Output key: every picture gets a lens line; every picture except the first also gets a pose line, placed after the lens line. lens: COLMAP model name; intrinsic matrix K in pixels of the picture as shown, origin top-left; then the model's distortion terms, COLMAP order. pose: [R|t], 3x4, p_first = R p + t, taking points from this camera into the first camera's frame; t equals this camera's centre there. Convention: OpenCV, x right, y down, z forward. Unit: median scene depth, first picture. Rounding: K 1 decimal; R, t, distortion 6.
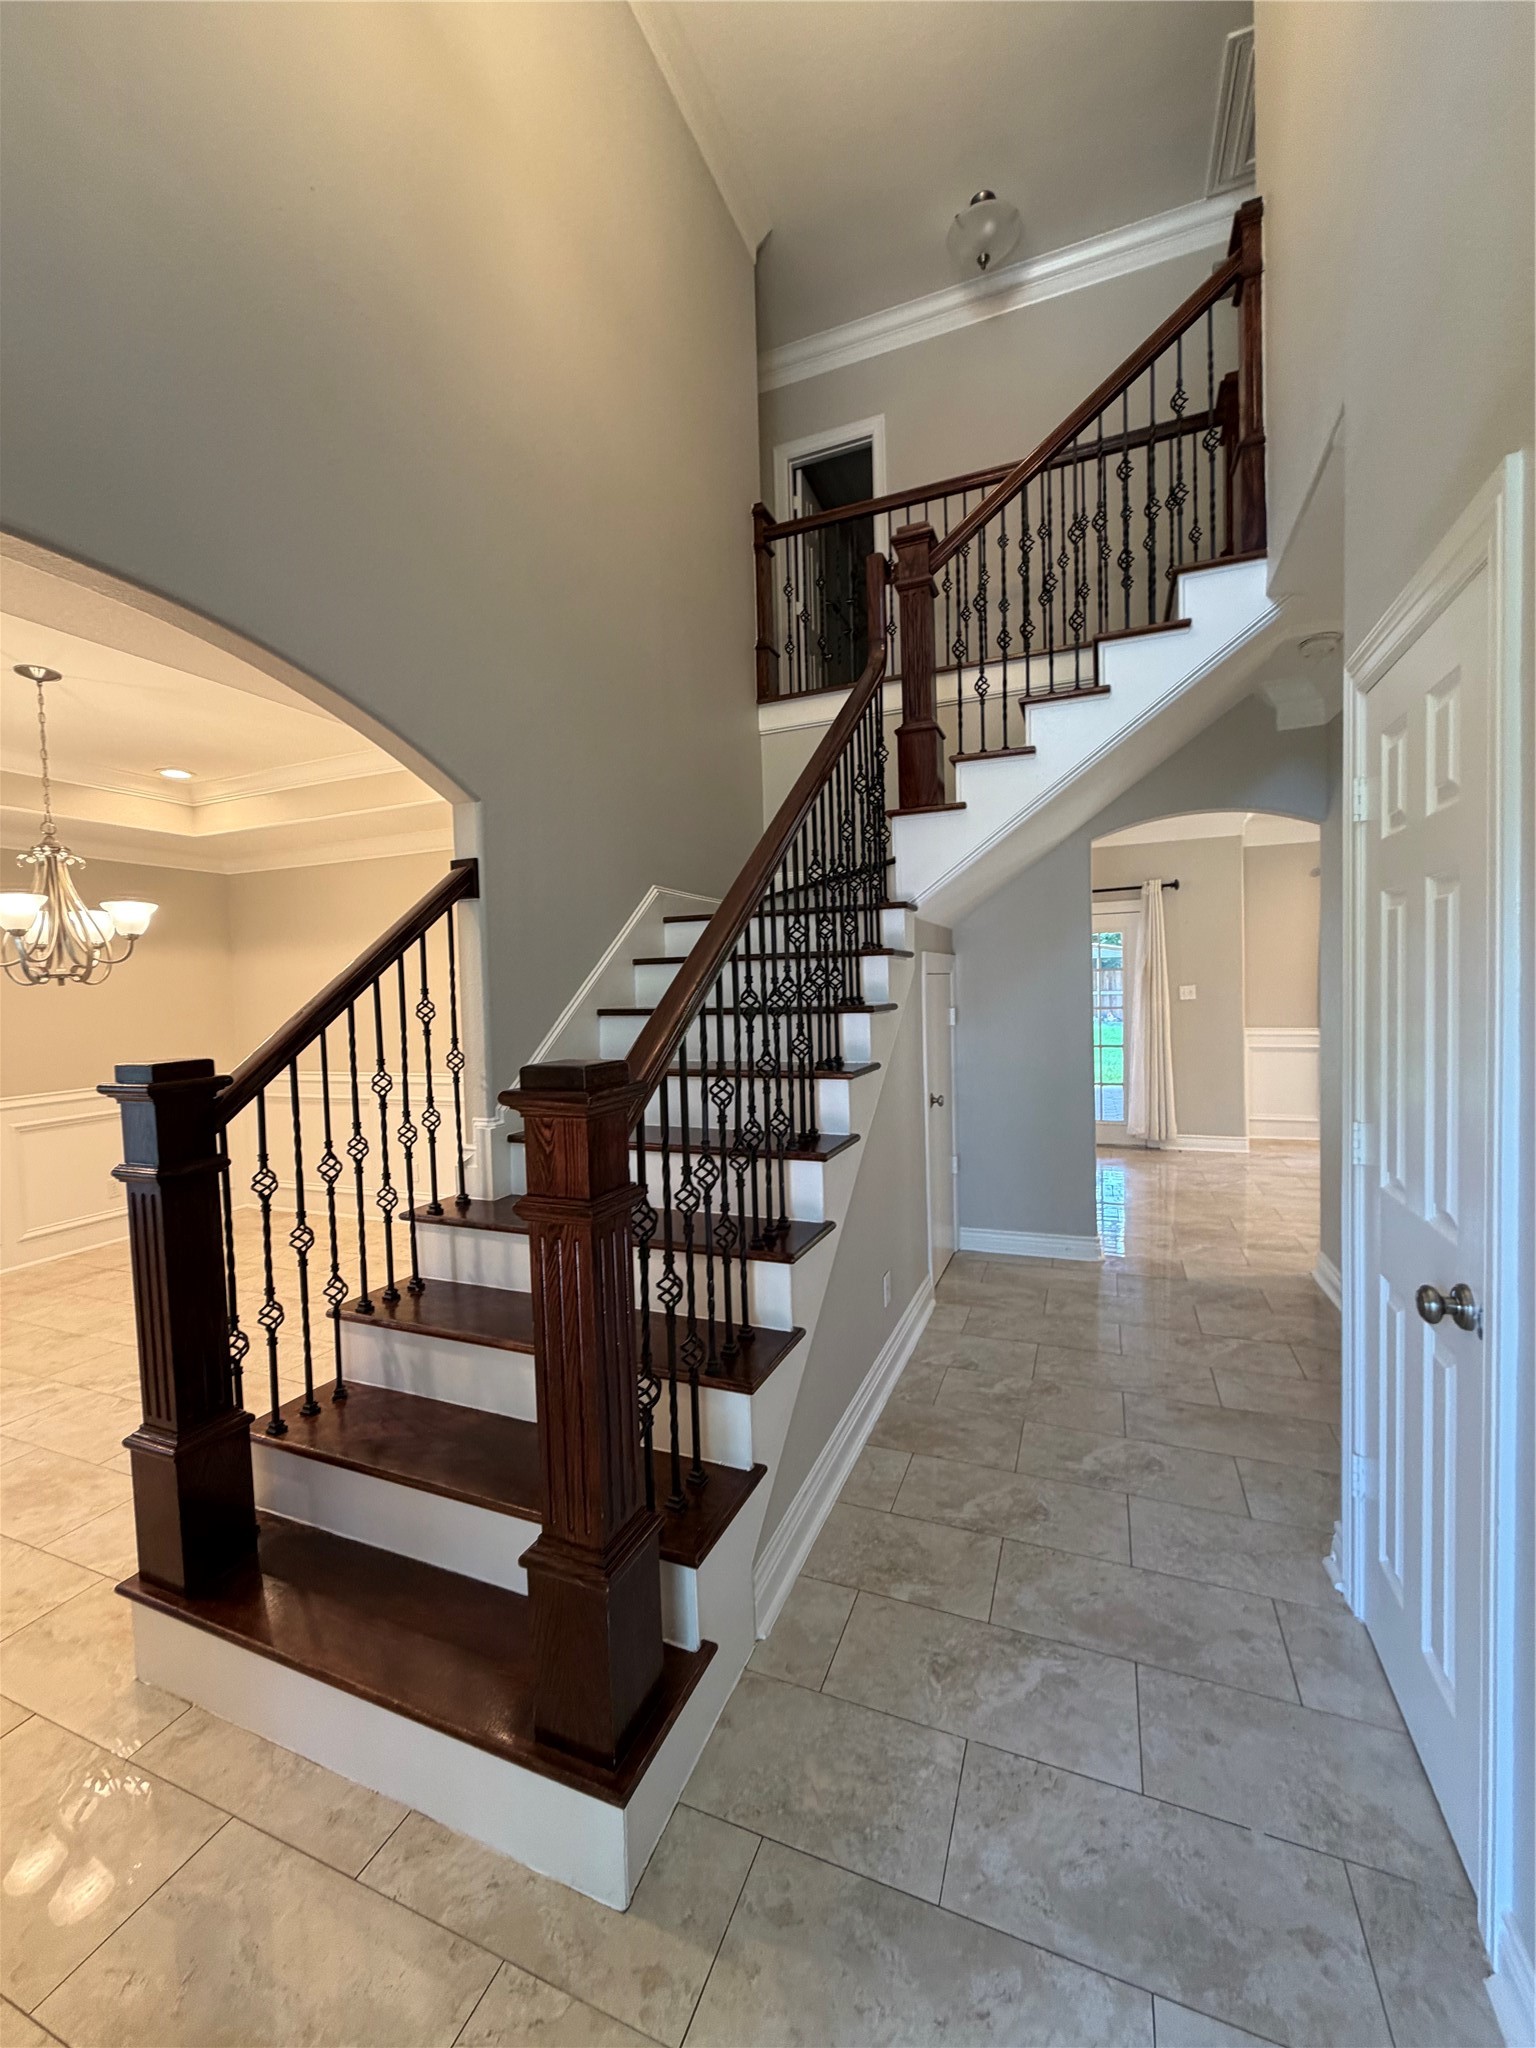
lens RADIAL K [[818.1, 0, 770.3], [0, 818.1, 1018.5], [0, 0, 1]] dist [0.000988, 0.000588]
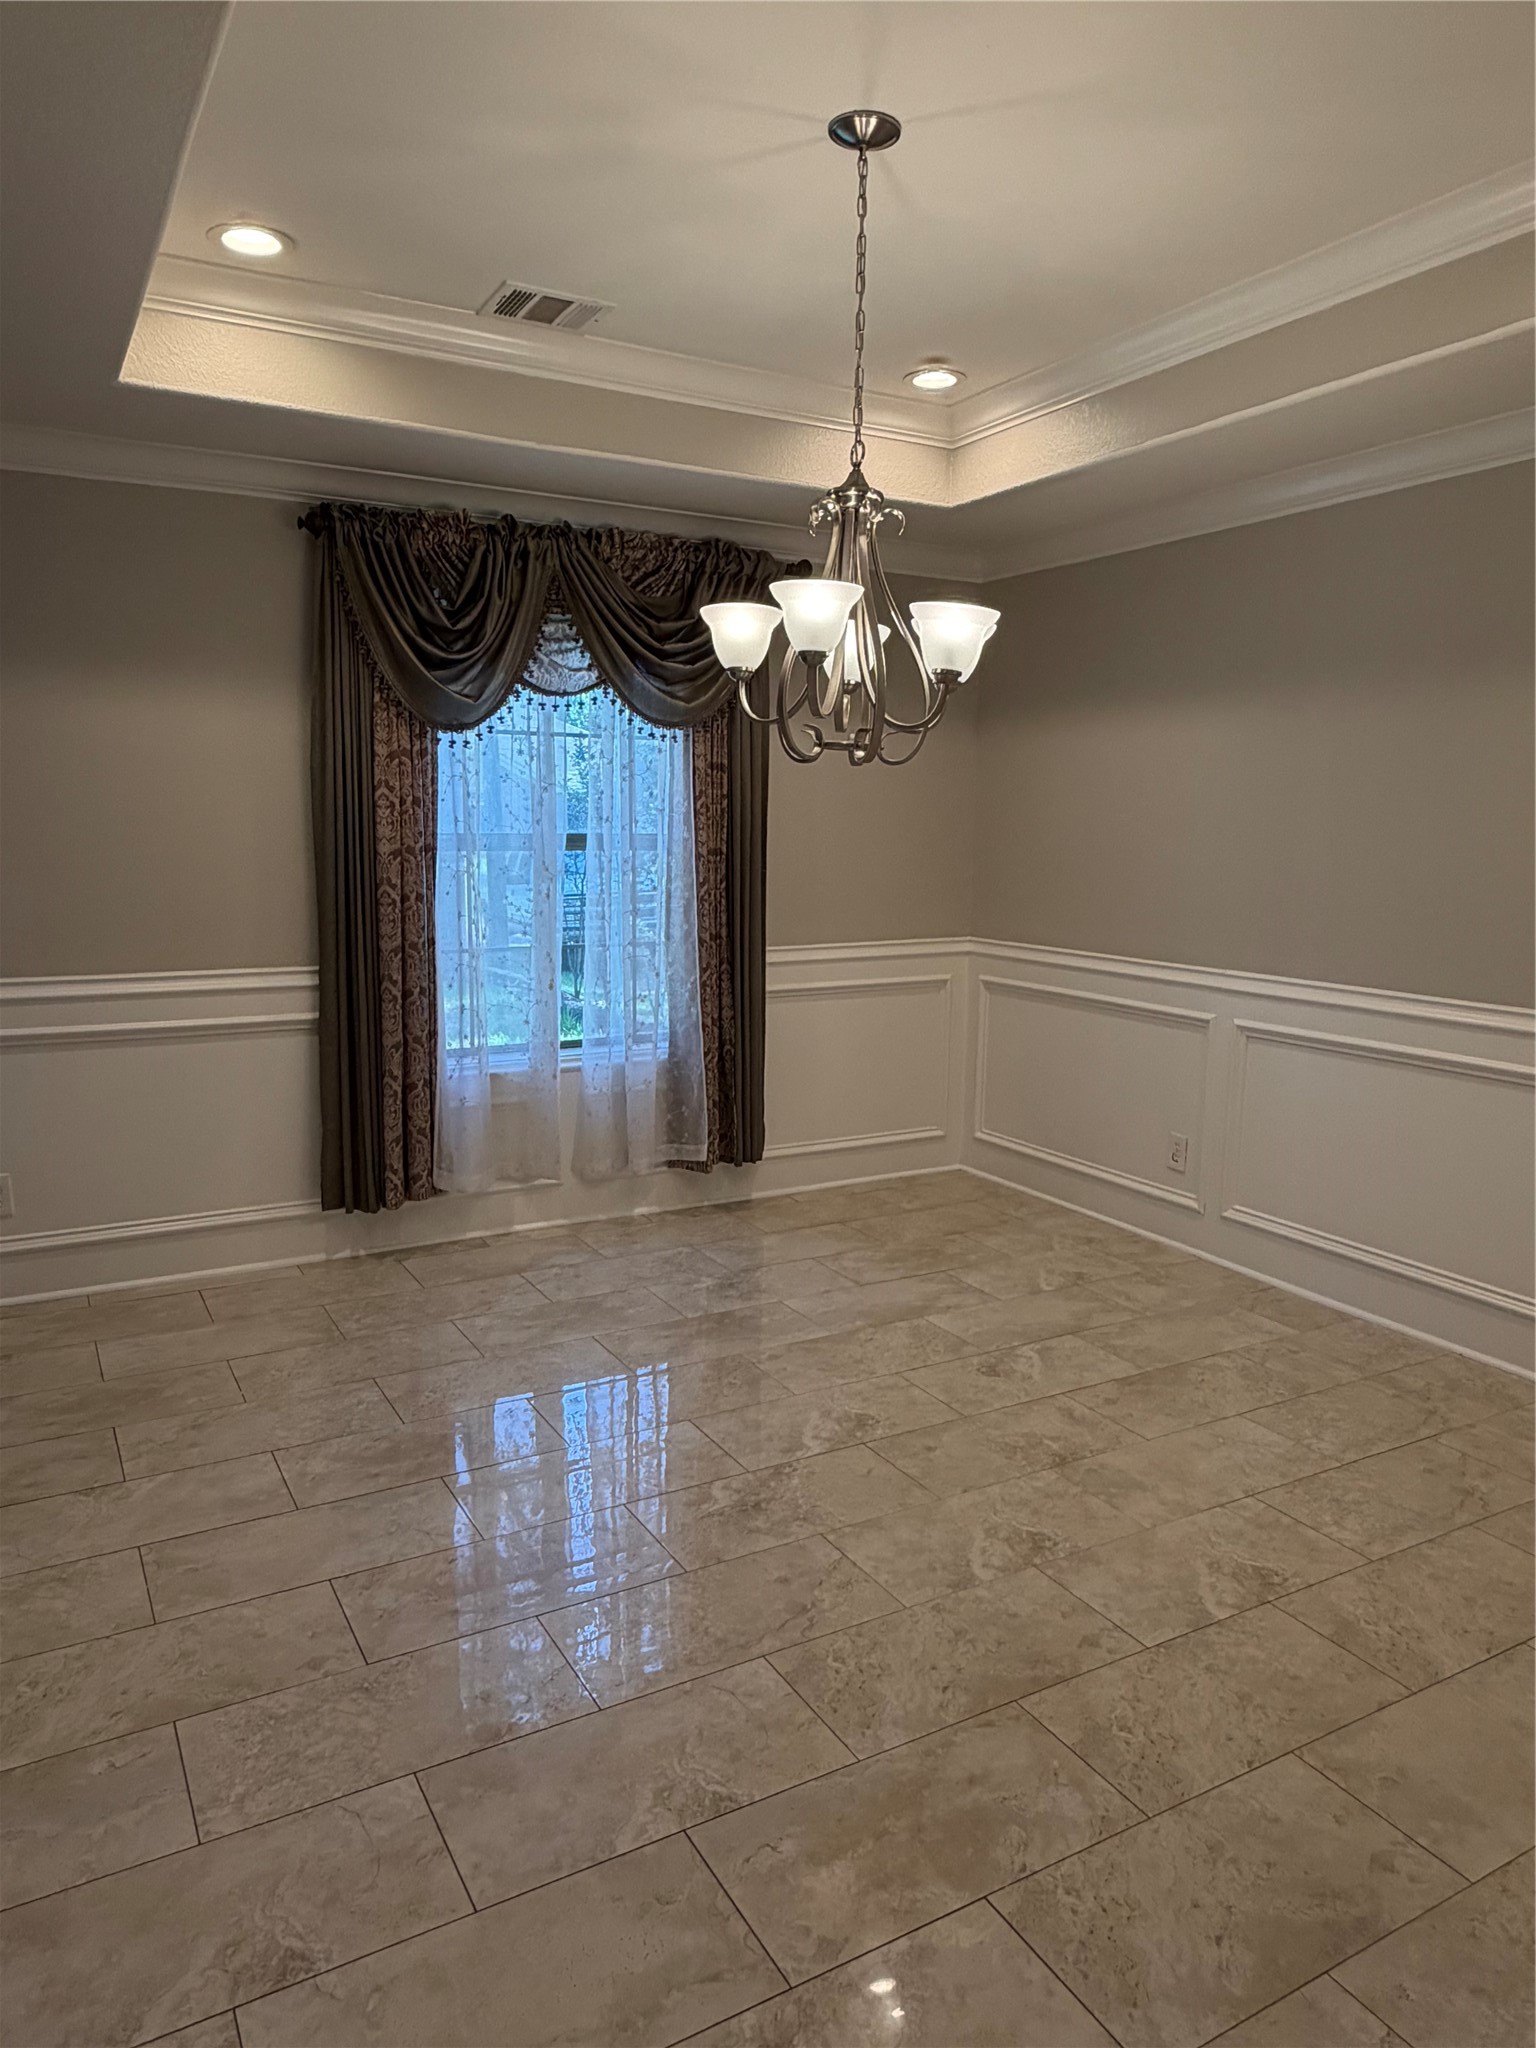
lens RADIAL K [[1361.5, 0, 769.8], [0, 1361.5, 1026.2], [0, 0, 1]] dist [-0.006415, -0.000833]
pose [[-0.615736, 0.139507, -0.775504, -0.212444], [-0.028175, 0.979674, 0.198605, -0.075642], [0.787449, 0.144138, -0.599290, 2.426648]]
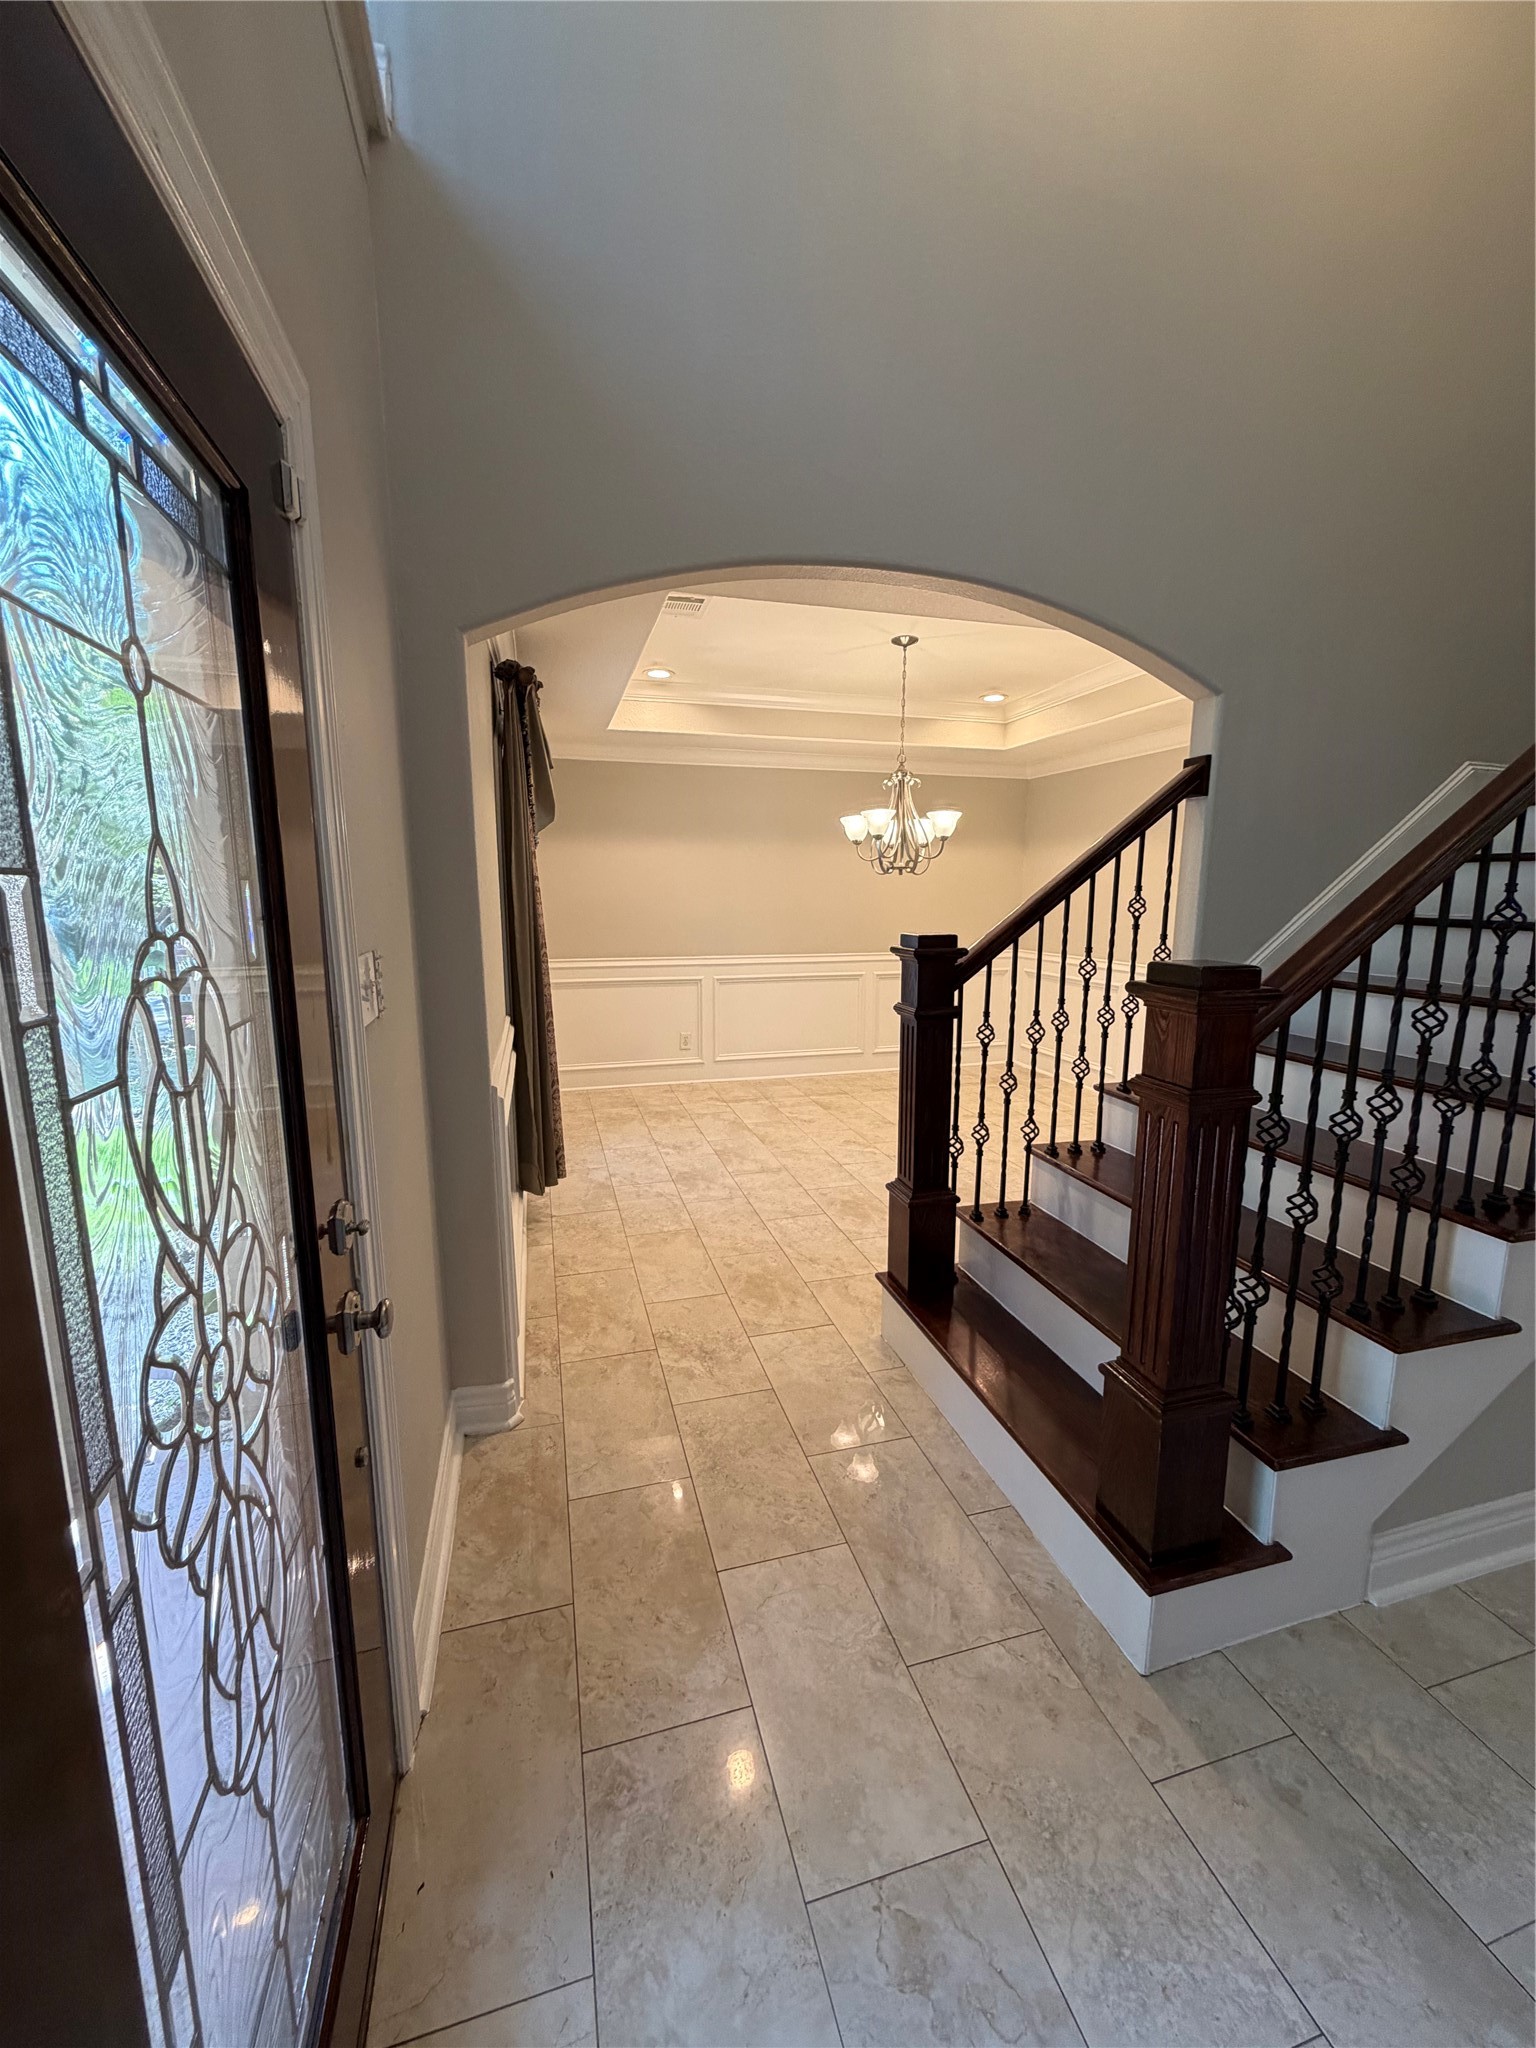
lens RADIAL K [[818.1, 0, 765.5], [0, 818.1, 1021.9], [0, 0, 1]] dist [0.000988, 0.000588]
pose [[0.615316, 0.158593, -0.772162, 0.166235], [-0.054792, 0.985788, 0.158807, -0.004068], [0.786374, -0.055409, 0.615261, -0.072360]]
